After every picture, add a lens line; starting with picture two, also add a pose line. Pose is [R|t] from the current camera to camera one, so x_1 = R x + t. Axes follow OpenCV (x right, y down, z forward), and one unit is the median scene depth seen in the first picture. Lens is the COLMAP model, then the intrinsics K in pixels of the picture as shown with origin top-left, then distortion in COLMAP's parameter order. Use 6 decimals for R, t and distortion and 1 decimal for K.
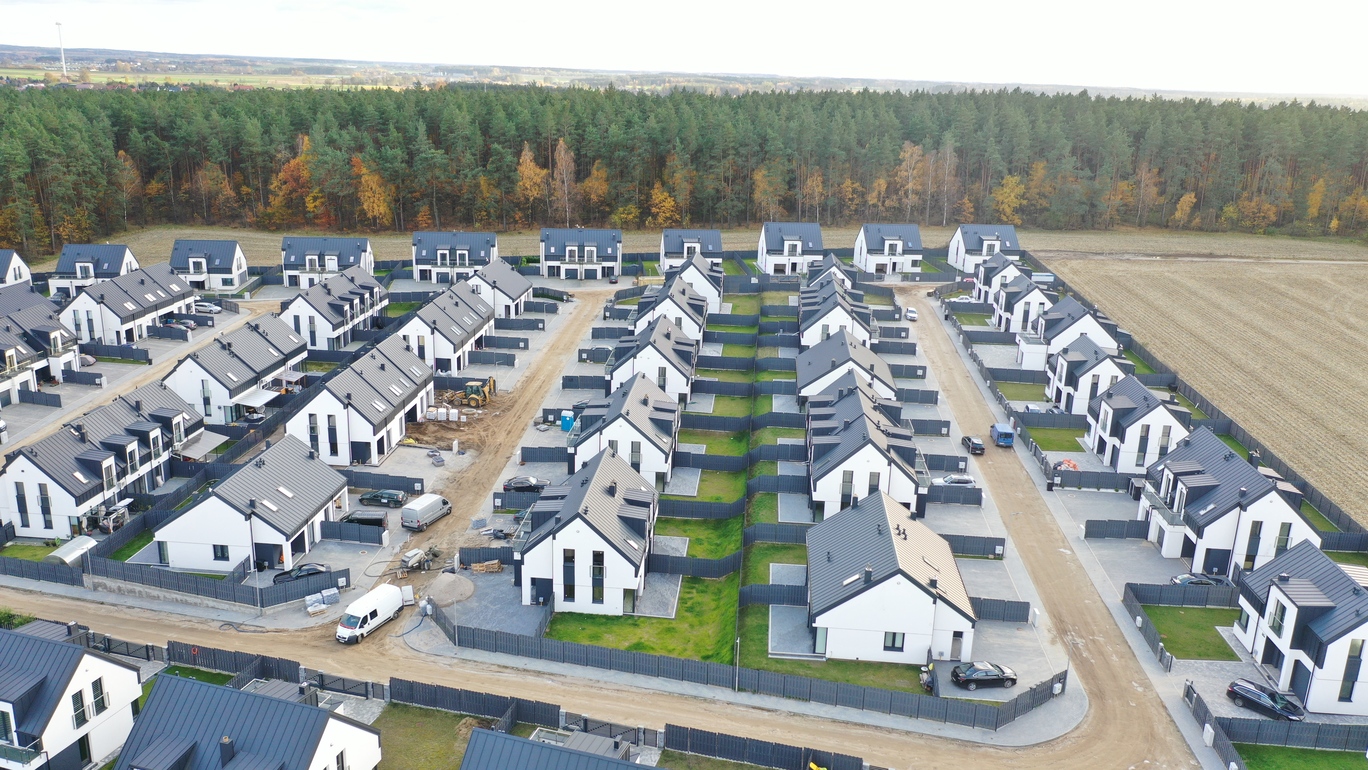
lens RADIAL K [[1076.4, 0, 682.3], [0, 1076.4, 386.4], [0, 0, 1]] dist [-0.000821, 0.002033]
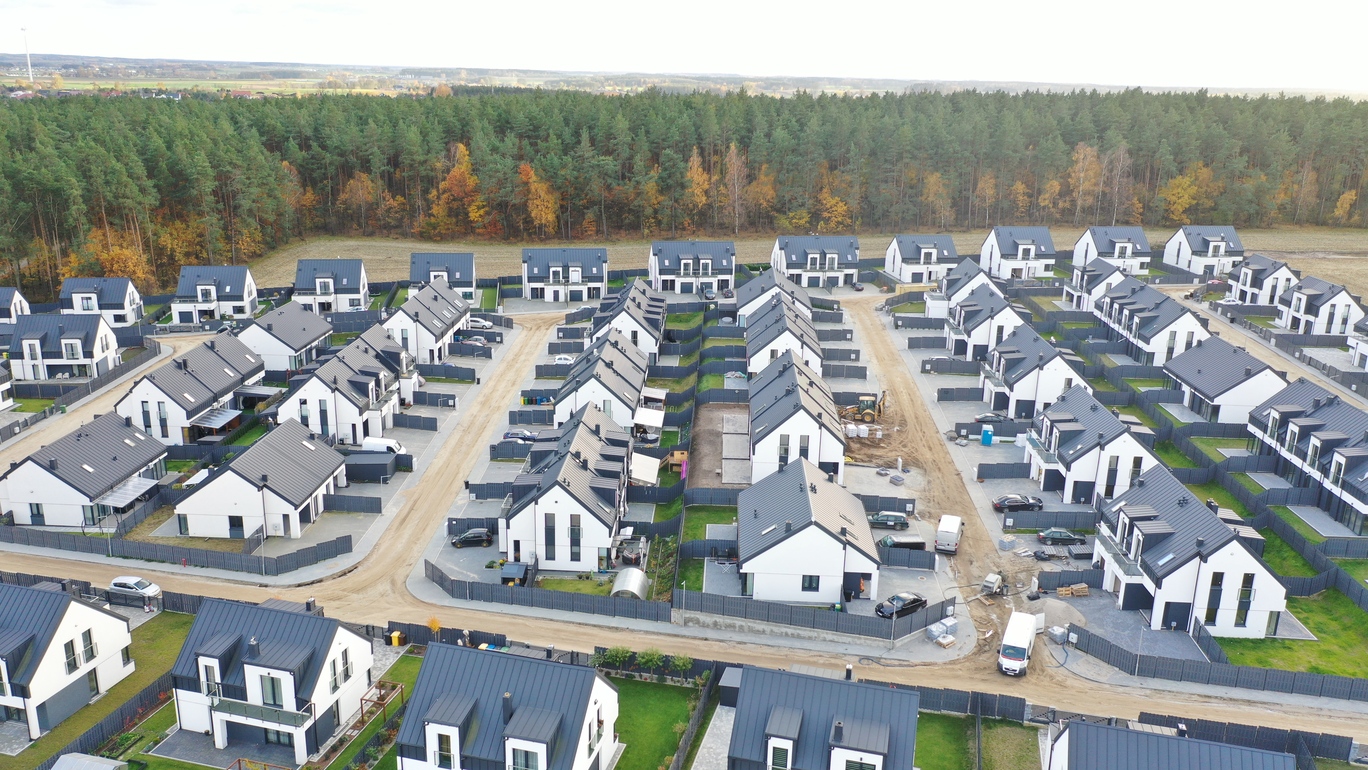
lens RADIAL K [[1076.4, 0, 682.2], [0, 1076.4, 395.0], [0, 0, 1]] dist [-0.000821, 0.002033]
pose [[0.999232, -0.019454, 0.034024, -0.371848], [0.019209, 0.999787, 0.007510, -0.015241], [-0.034163, -0.006850, 0.999393, 0.026900]]
